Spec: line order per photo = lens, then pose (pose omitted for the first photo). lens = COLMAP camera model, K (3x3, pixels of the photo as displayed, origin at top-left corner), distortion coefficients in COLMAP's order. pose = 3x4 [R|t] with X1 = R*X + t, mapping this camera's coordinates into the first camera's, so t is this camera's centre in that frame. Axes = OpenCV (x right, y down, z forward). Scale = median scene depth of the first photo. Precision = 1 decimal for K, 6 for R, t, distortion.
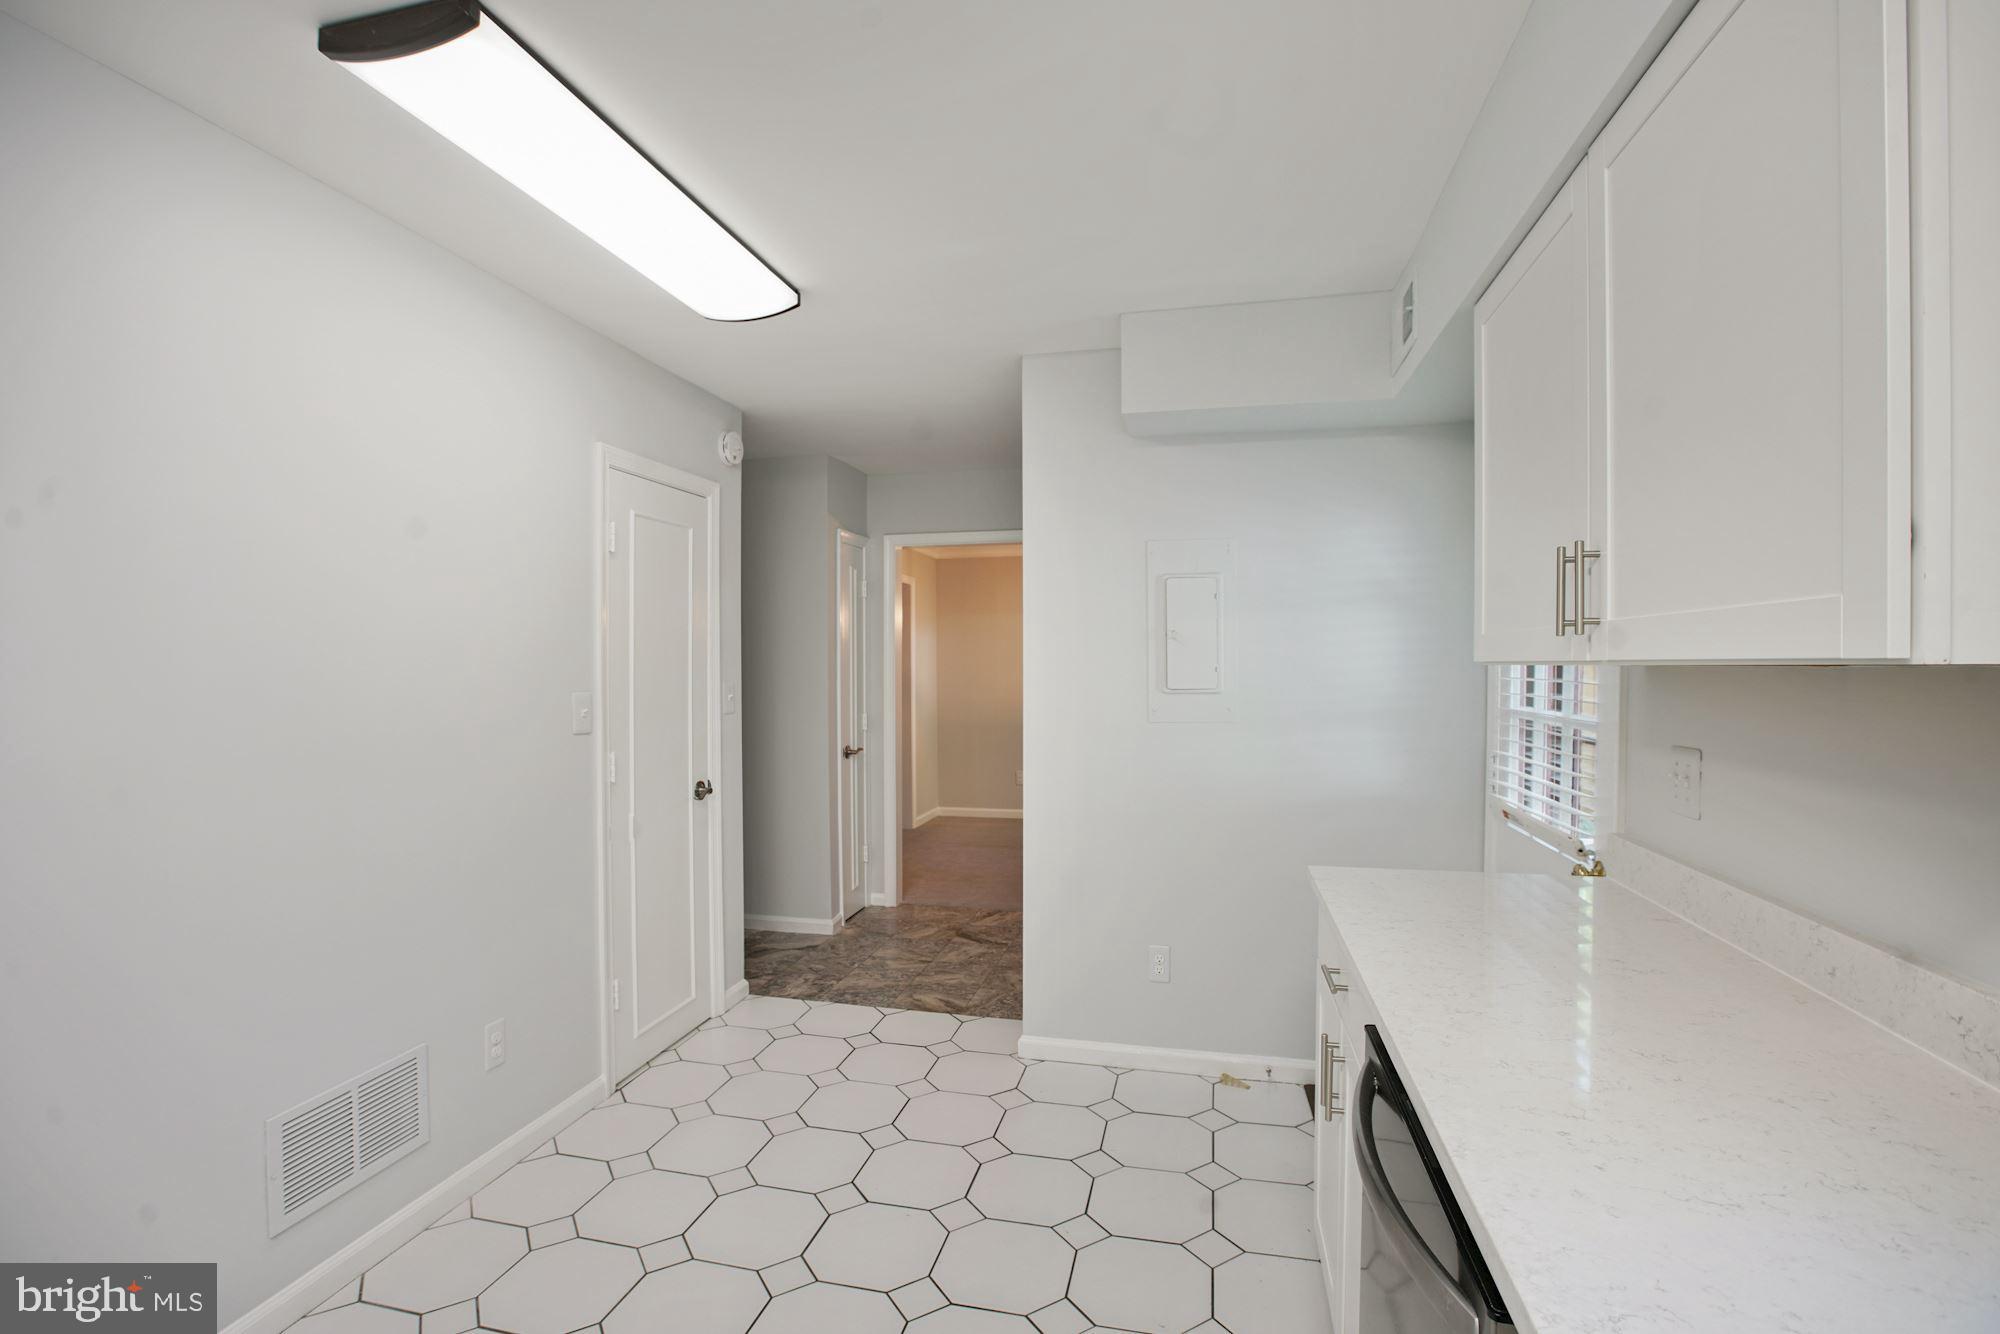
lens RADIAL K [[917.1, 0, 998.5], [0, 917.1, 665.6], [0, 0, 1]] dist [-0.028181, 0.000878]
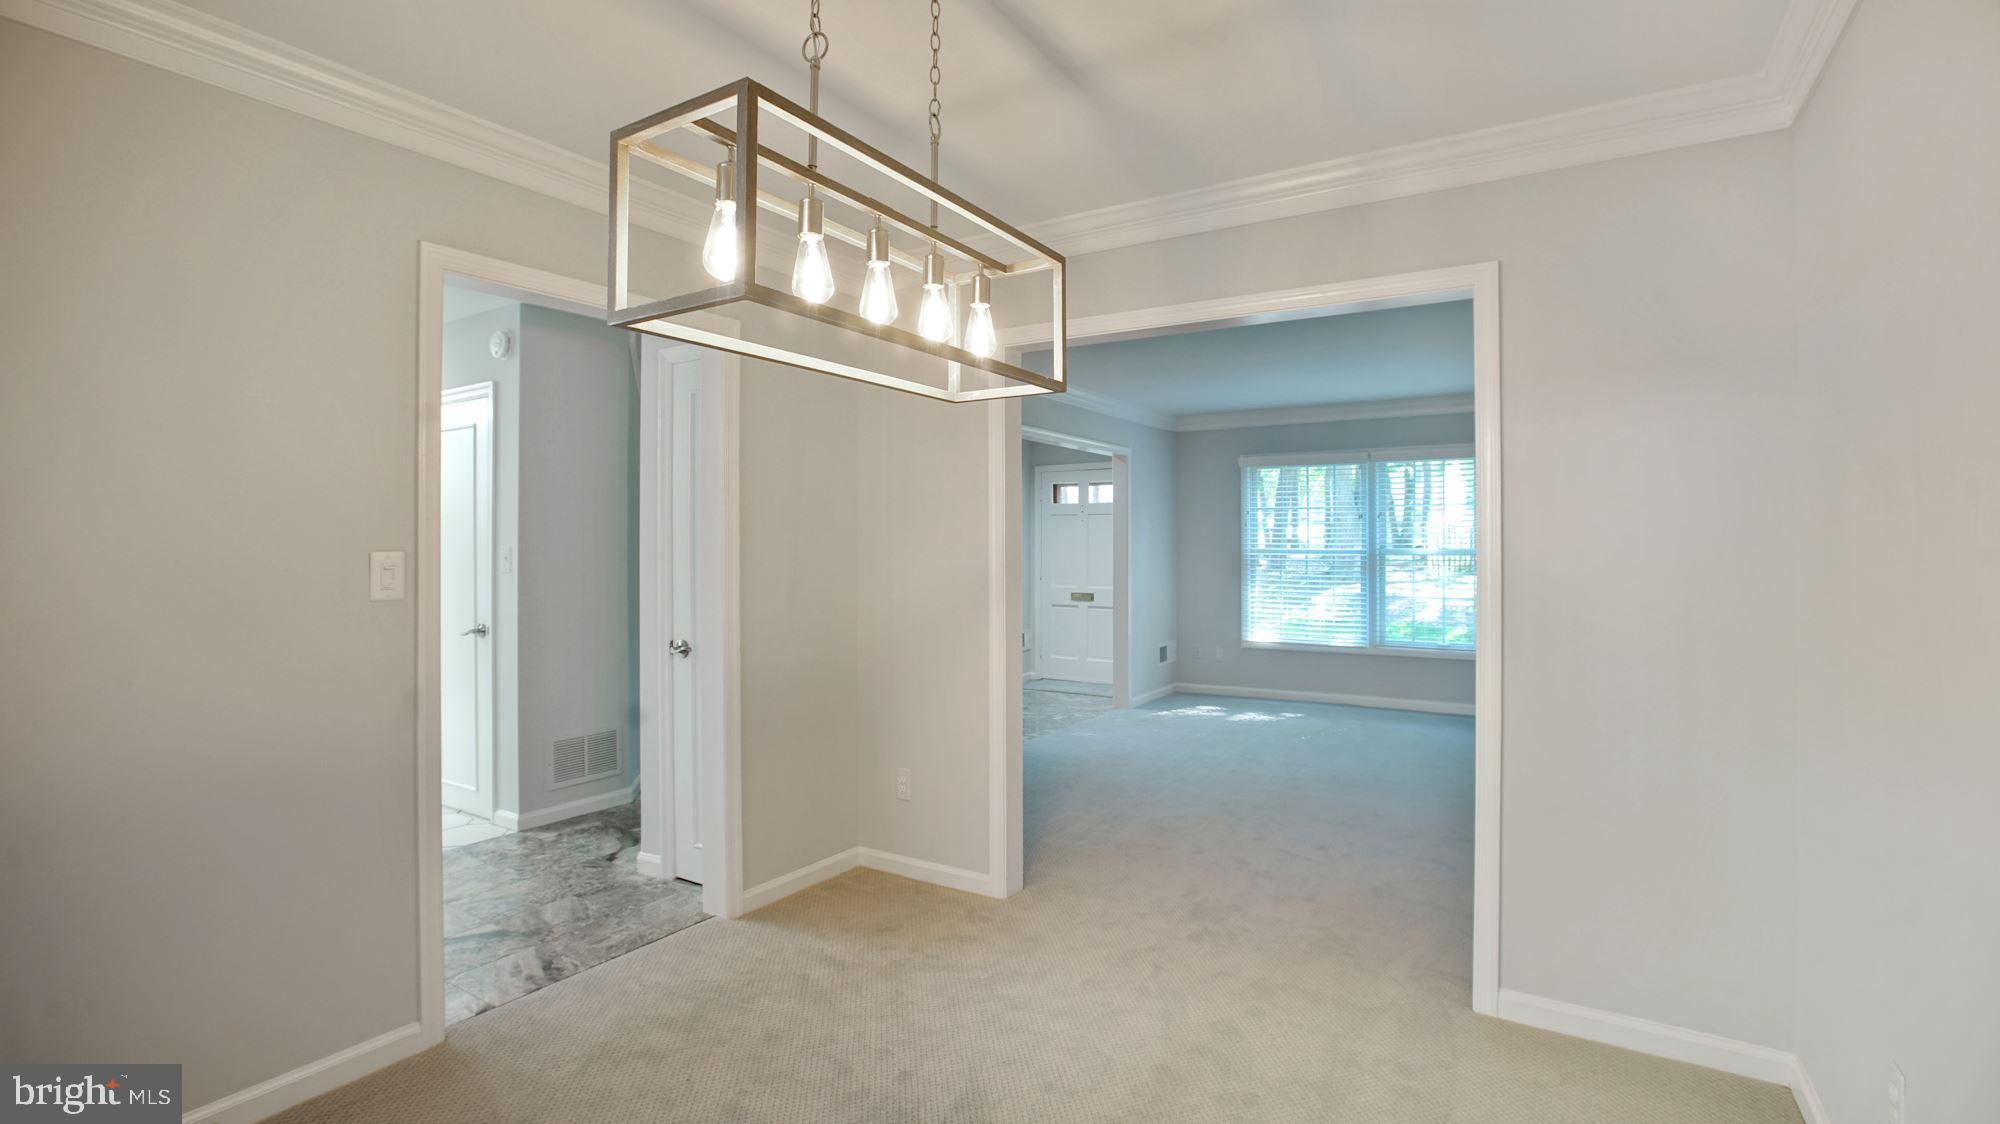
lens RADIAL K [[913.0, 0, 1002.3], [0, 913.0, 552.9], [0, 0, 1]] dist [-0.011990, 0.001502]
pose [[-0.338116, 0.009297, -0.941059, 0.482921], [-0.004816, 0.999921, 0.011609, 0.005795], [0.941092, 0.008458, -0.338044, 1.650660]]
